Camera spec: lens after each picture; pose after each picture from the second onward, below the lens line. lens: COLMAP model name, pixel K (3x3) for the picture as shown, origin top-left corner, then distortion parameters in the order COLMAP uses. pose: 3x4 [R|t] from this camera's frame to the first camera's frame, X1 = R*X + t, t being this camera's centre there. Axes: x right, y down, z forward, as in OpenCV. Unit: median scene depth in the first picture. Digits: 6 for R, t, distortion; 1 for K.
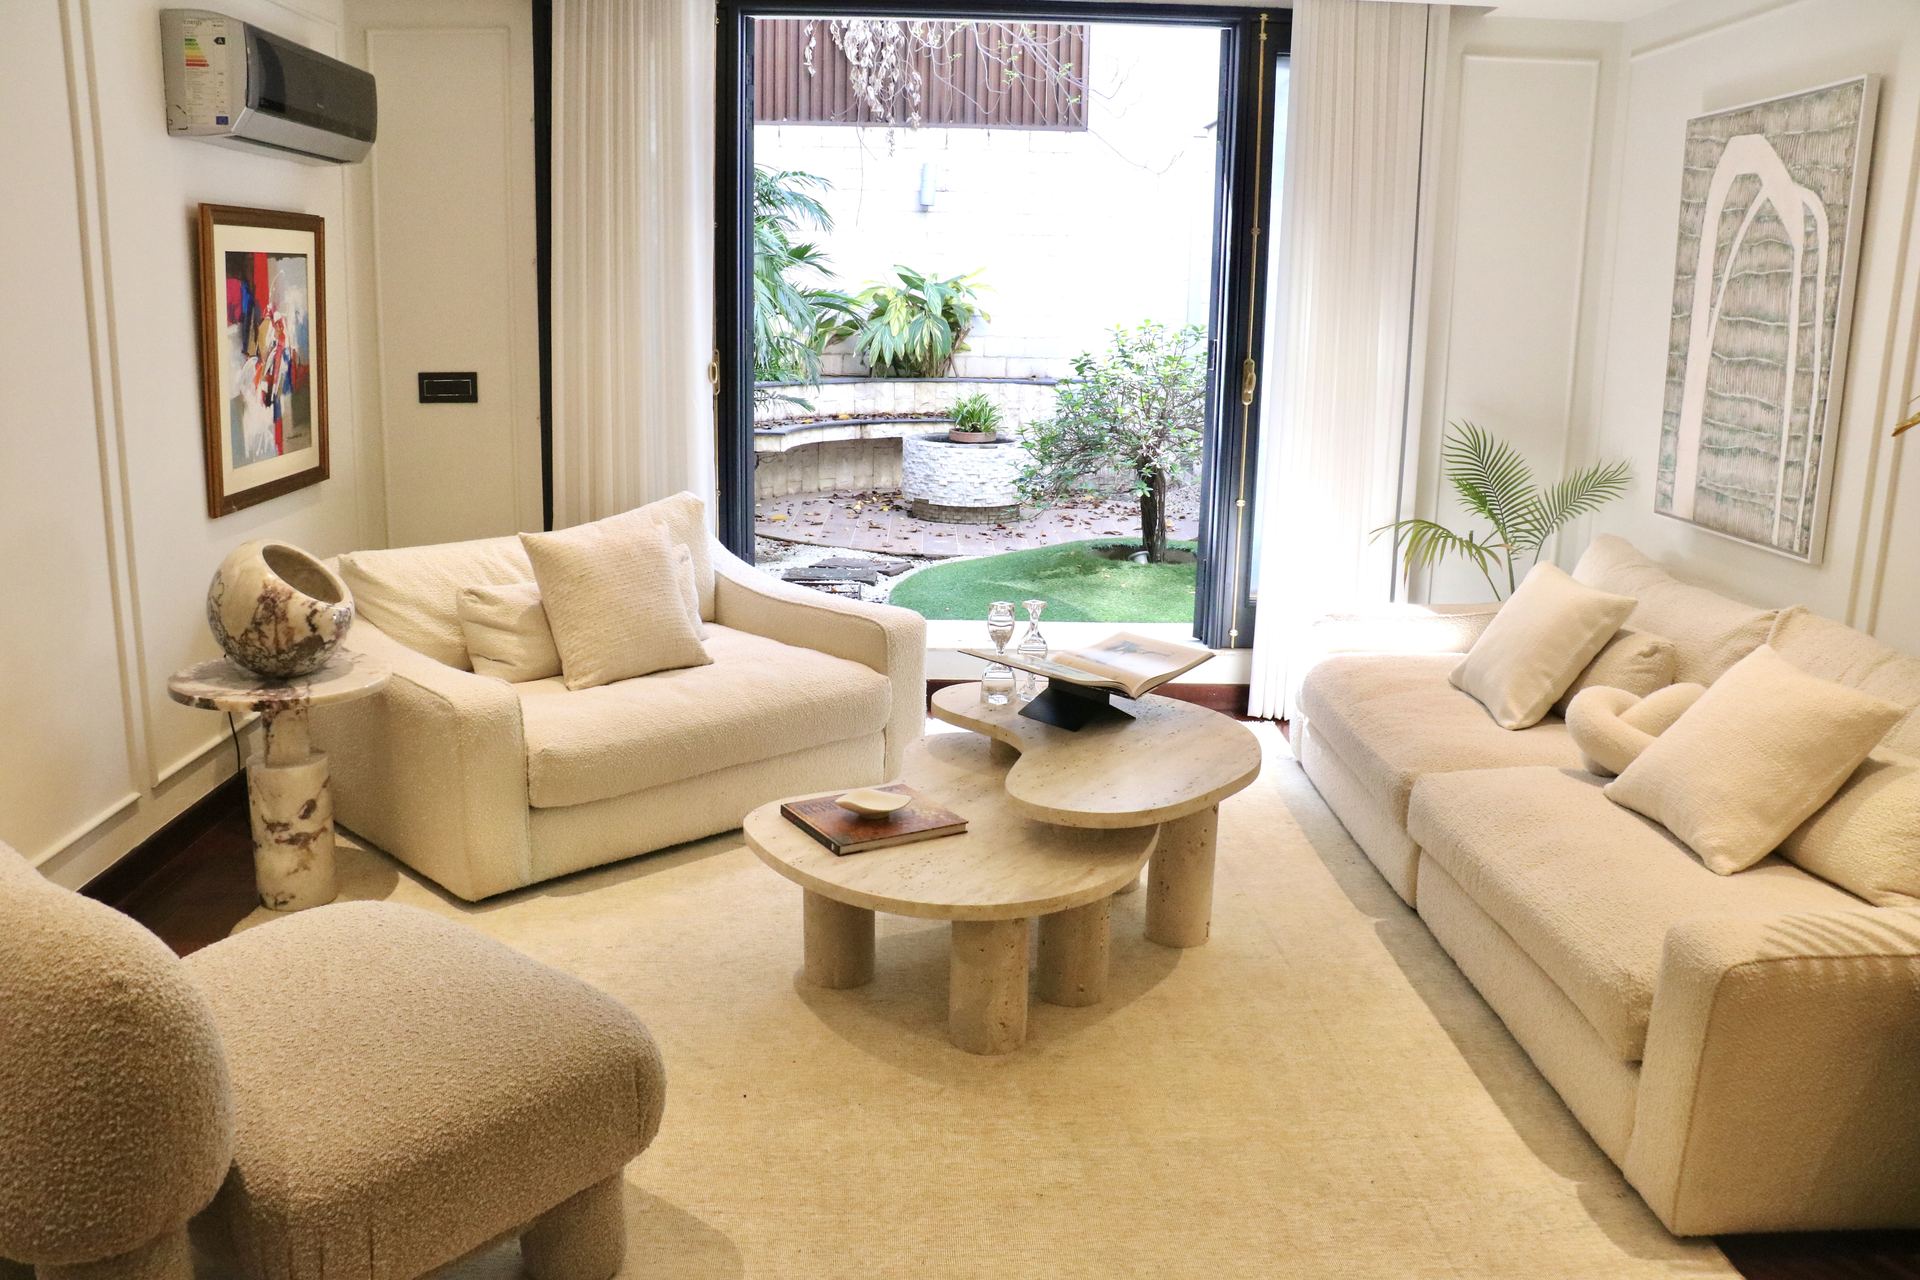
lens RADIAL K [[1548.3, 0, 946.3], [0, 1548.3, 648.6], [0, 0, 1]] dist [-0.177947, 0.142246]
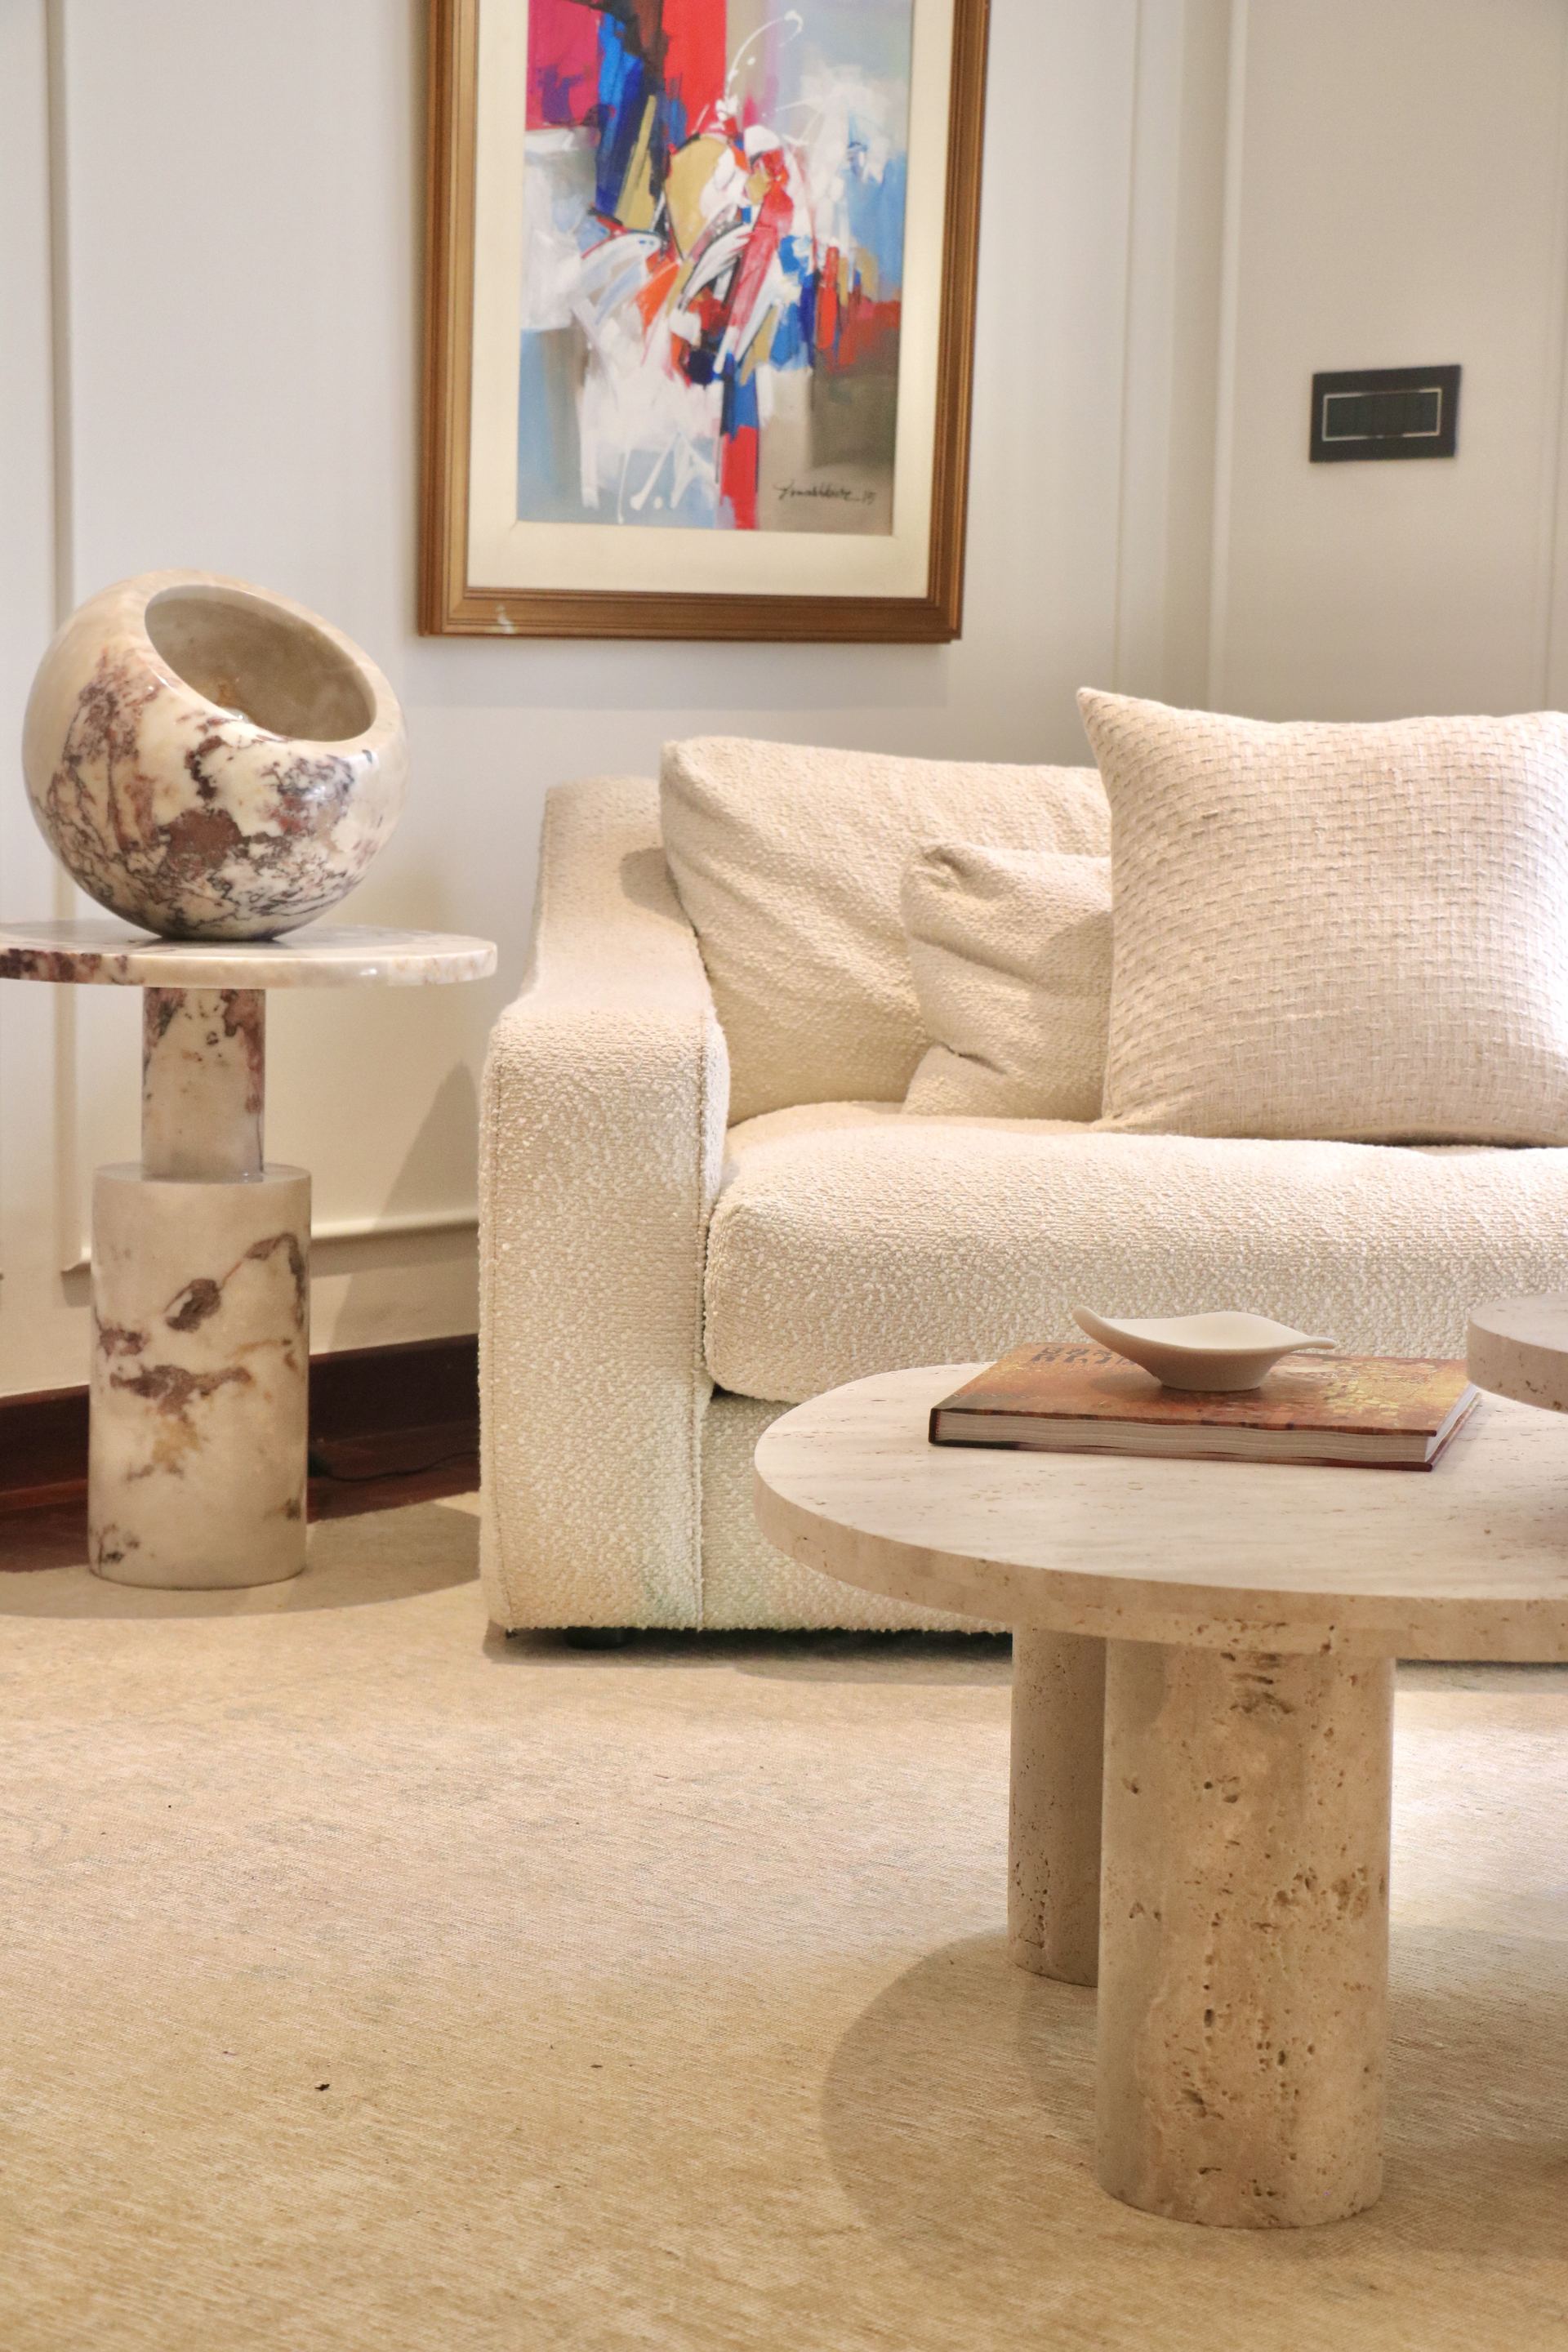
lens RADIAL K [[4550.6, 0, 784.0], [0, 4550.6, 1176.0], [0, 0, 1]] dist [0.265335, 0.059052]
pose [[0.725939, 0.072825, -0.683893, 0.367003], [-0.157989, 0.985444, -0.062766, 0.102916], [0.669367, 0.153612, 0.726878, 0.235807]]
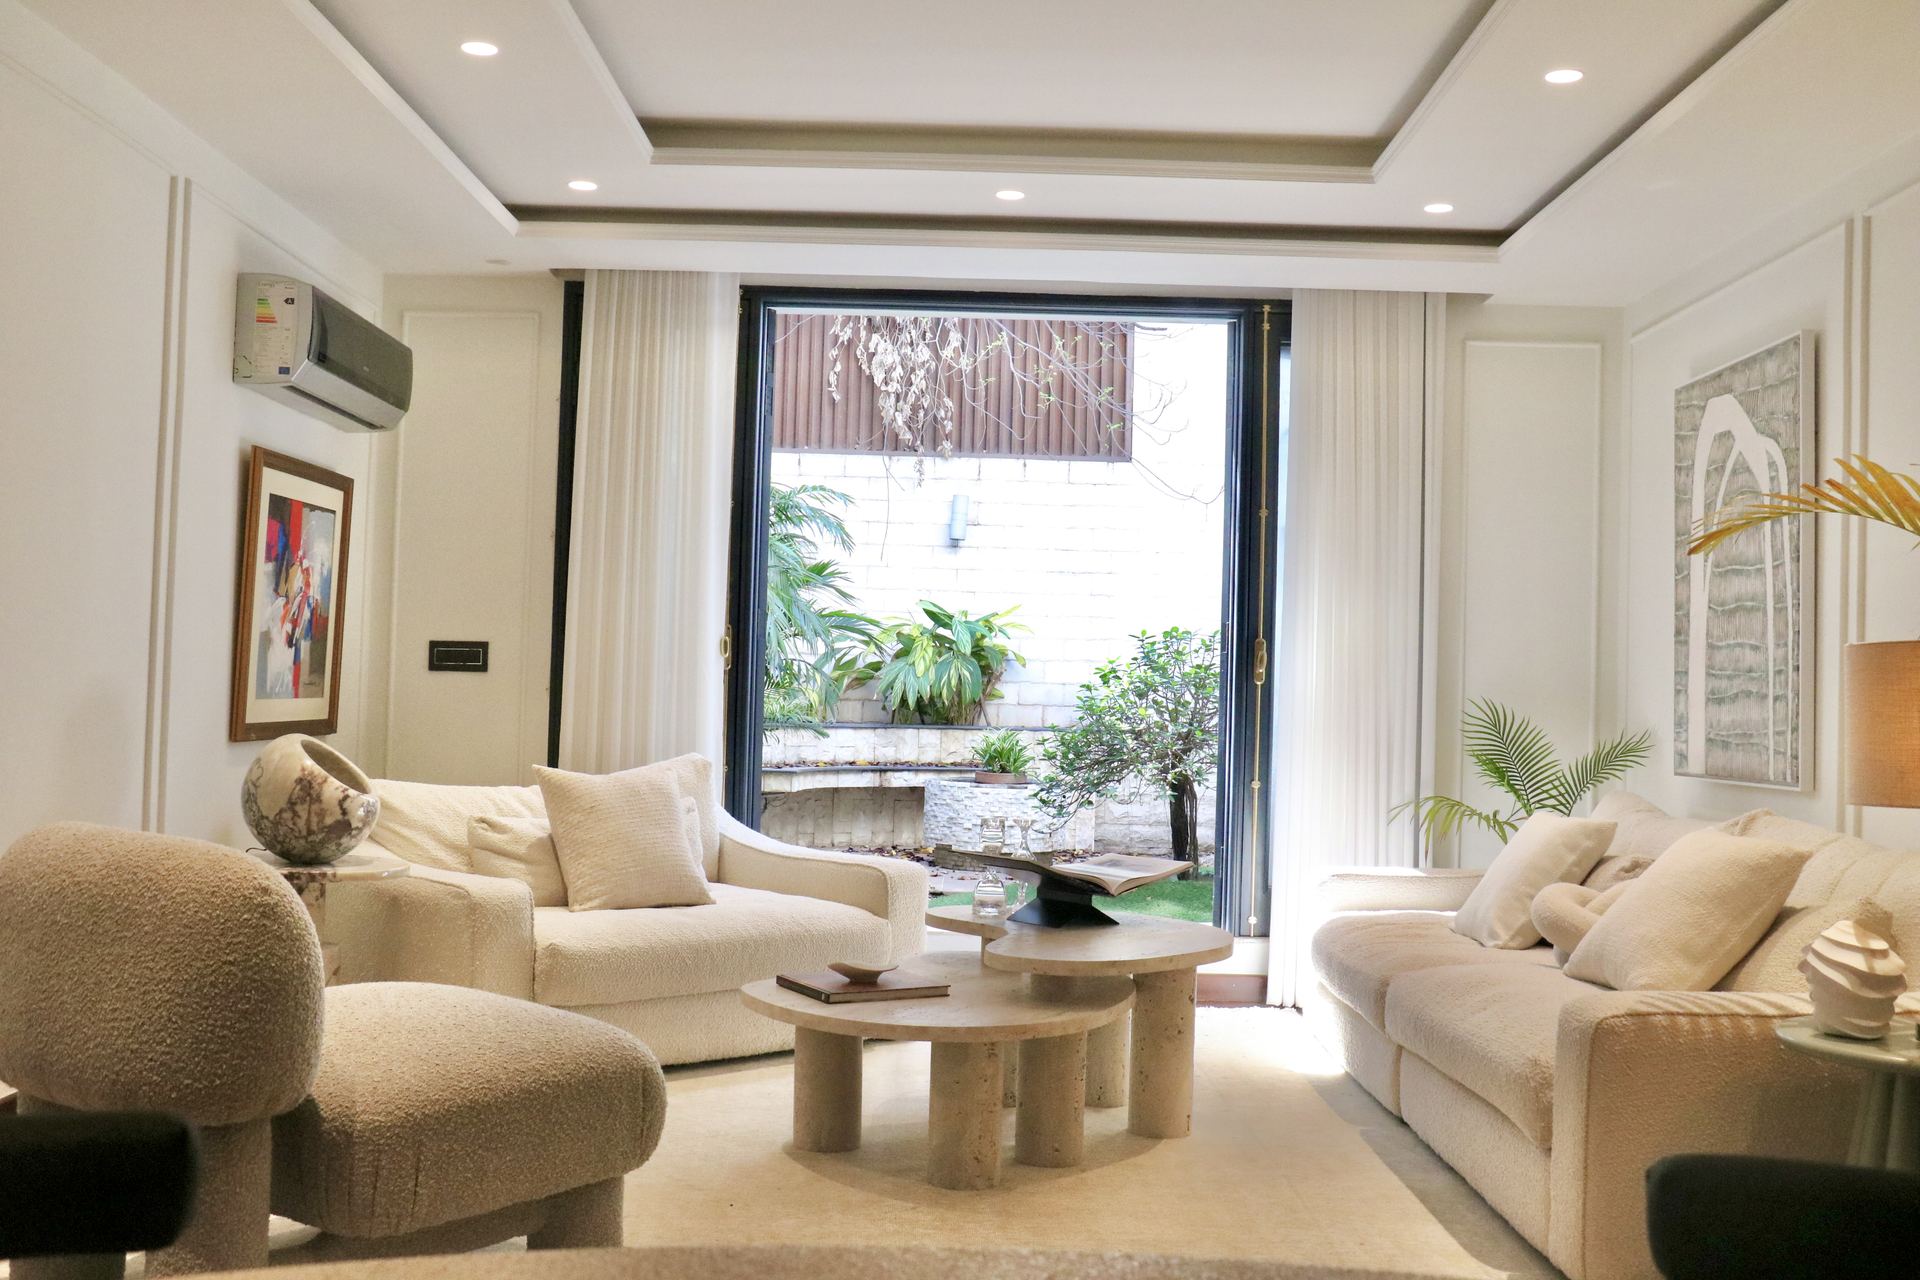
lens RADIAL K [[1887.4, 0, 940.5], [0, 1887.4, 637.0], [0, 0, 1]] dist [-0.104928, 0.209041]
pose [[0.999503, 0.009308, -0.030123, 0.033263], [-0.016667, 0.967006, -0.254208, 0.157654], [0.026763, 0.254584, 0.966680, -0.242585]]
